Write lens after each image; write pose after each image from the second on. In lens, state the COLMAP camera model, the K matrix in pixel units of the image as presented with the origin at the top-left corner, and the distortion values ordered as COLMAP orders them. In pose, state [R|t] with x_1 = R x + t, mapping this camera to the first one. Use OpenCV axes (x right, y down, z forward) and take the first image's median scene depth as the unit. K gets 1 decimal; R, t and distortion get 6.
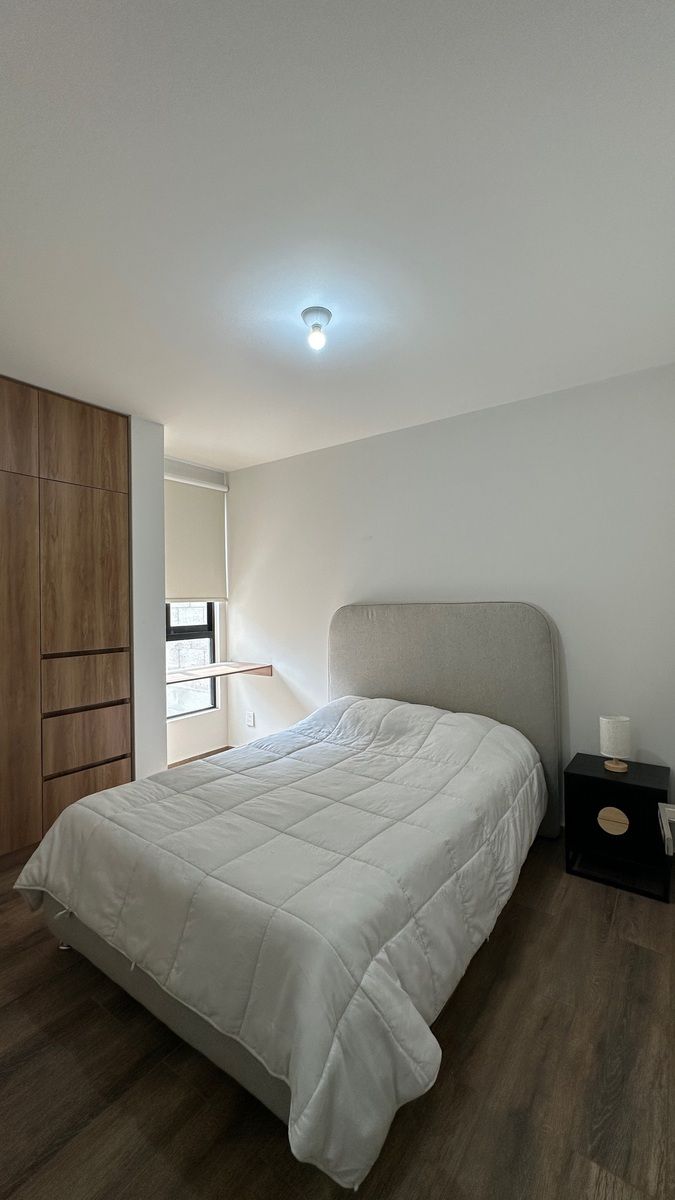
lens RADIAL K [[476.9, 0, 335.6], [0, 476.9, 599.6], [0, 0, 1]] dist [-0.003682, 0.000134]
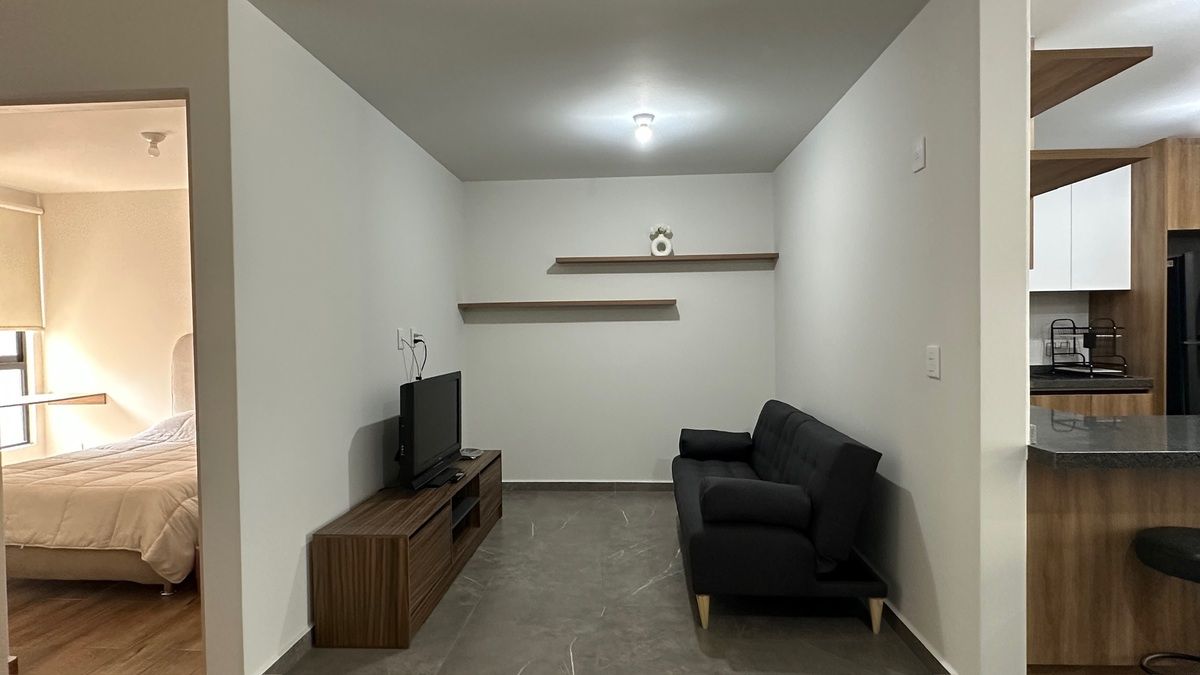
lens RADIAL K [[629.0, 0, 606.7], [0, 629.0, 343.4], [0, 0, 1]] dist [-0.002109, -0.000669]
pose [[0.839600, -0.007107, 0.543158, 0.036323], [-0.000438, 0.999905, 0.013760, 0.011606], [-0.543205, -0.011791, 0.839518, -0.683325]]
